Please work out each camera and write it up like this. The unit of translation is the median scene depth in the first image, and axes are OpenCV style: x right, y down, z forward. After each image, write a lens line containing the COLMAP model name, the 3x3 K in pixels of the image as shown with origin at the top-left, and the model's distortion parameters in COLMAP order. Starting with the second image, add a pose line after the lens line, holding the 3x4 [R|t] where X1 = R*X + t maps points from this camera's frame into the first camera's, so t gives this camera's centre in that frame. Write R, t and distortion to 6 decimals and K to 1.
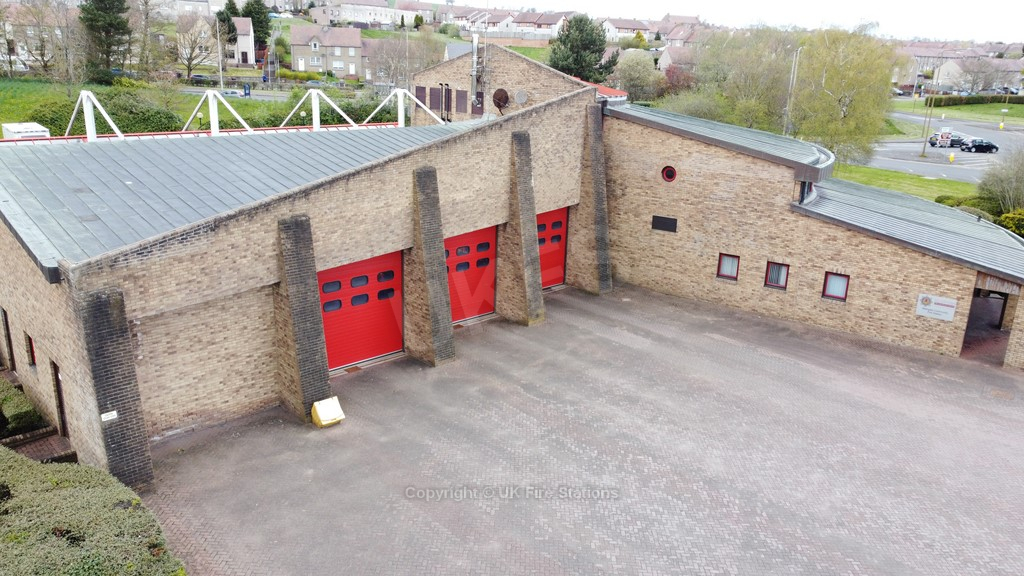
lens RADIAL K [[773.4, 0, 511.7], [0, 773.4, 287.6], [0, 0, 1]] dist [0.006519, -0.007339]
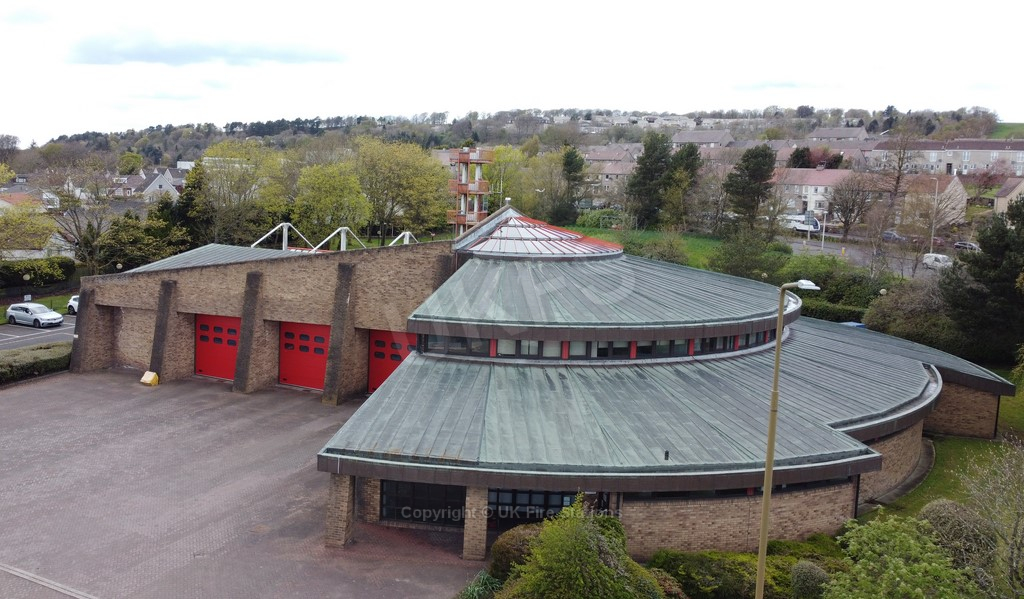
lens RADIAL K [[891.9, 0, 458.4], [0, 891.9, 264.8], [0, 0, 1]] dist [0.009154, -0.012672]
pose [[0.325059, 0.075840, -0.942648, 1.618180], [-0.299396, 0.953761, -0.026509, -0.219657], [0.897050, 0.290842, 0.332735, 0.653051]]
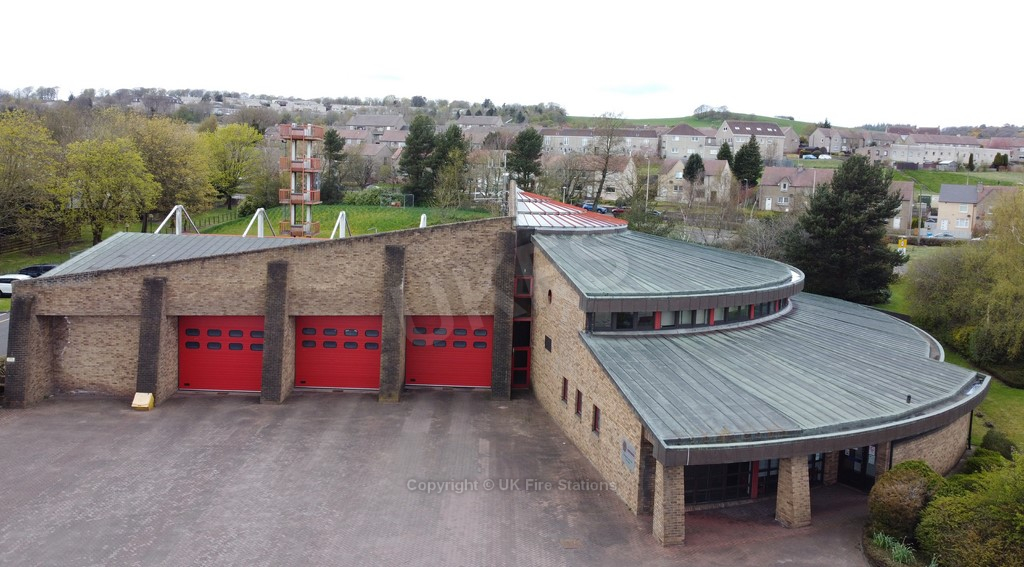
lens RADIAL K [[835.2, 0, 512.3], [0, 835.2, 256.6], [0, 0, 1]] dist [0.005868, -0.007726]
pose [[0.736034, 0.063924, -0.673920, 1.092075], [-0.209427, 0.968195, -0.136893, -0.037066], [0.643735, 0.241895, 0.726011, 0.133363]]
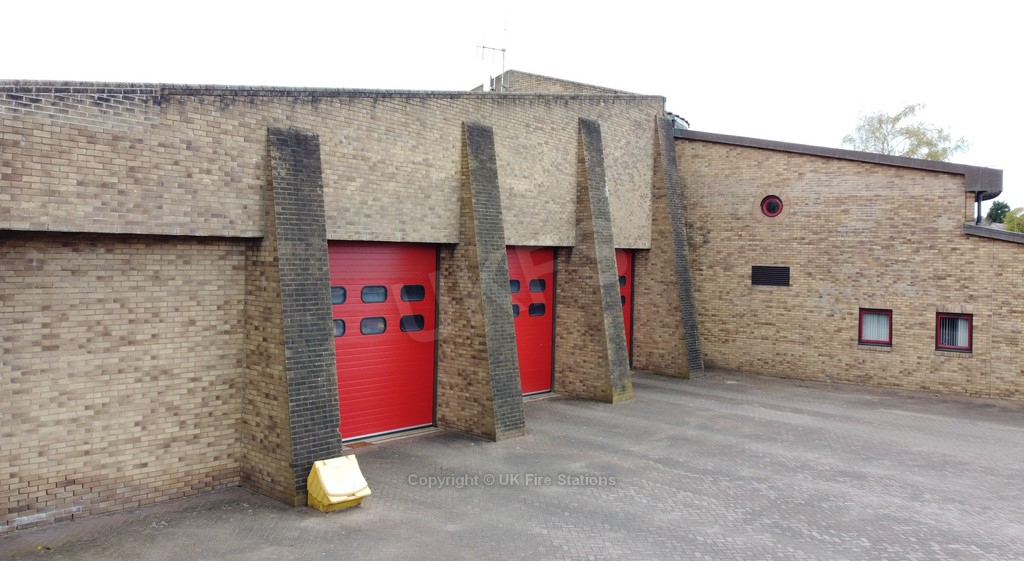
lens RADIAL K [[853.4, 0, 488.1], [0, 853.4, 242.7], [0, 0, 1]] dist [0.009555, -0.012367]
pose [[0.998406, -0.009350, 0.055667, -0.126177], [0.025317, 0.955605, -0.293563, 0.134297], [-0.050450, 0.294504, 0.954318, 0.297707]]
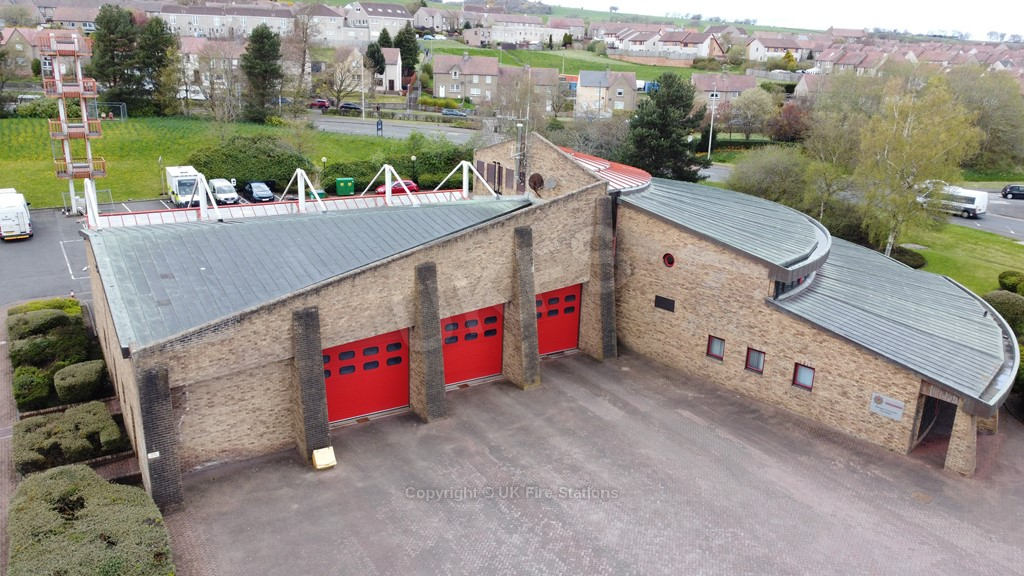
lens RADIAL K [[773.4, 0, 511.7], [0, 773.4, 287.6], [0, 0, 1]] dist [0.006519, -0.007339]
pose [[0.979739, 0.058328, -0.191595, 0.229366], [-0.059538, 0.998226, -0.000562, -0.108587], [0.191223, 0.011958, 0.981474, -0.166208]]
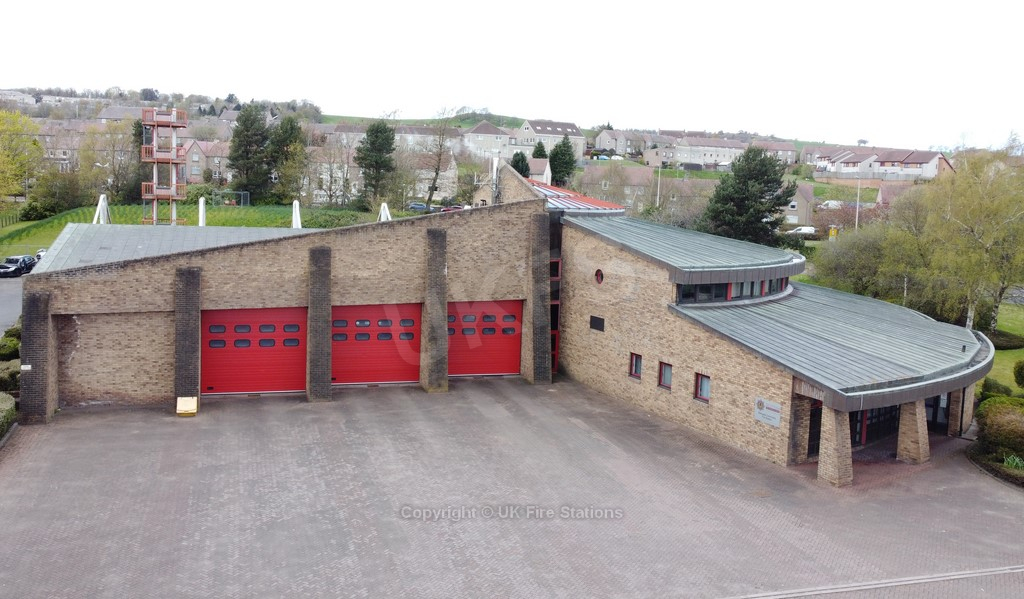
lens RADIAL K [[886.4, 0, 499.7], [0, 886.4, 270.1], [0, 0, 1]] dist [0.008807, -0.011020]
pose [[0.891318, 0.043751, -0.451263, 0.738118], [-0.139025, 0.973757, -0.180190, 0.099086], [0.431537, 0.223344, 0.874010, -0.159436]]
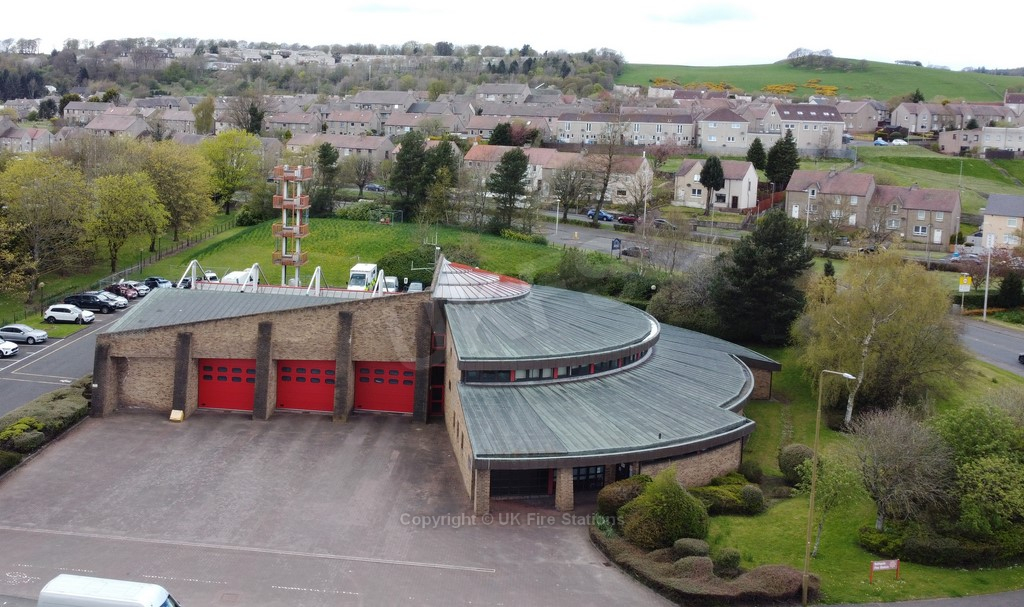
lens RADIAL K [[1035.1, 0, 408.7], [0, 1035.1, 223.5], [0, 0, 1]] dist [0.015161, -0.024238]
pose [[0.627312, 0.067409, -0.775845, 1.983748], [-0.238577, 0.964980, -0.109059, -0.173870], [0.741324, 0.253513, 0.621426, -0.447664]]
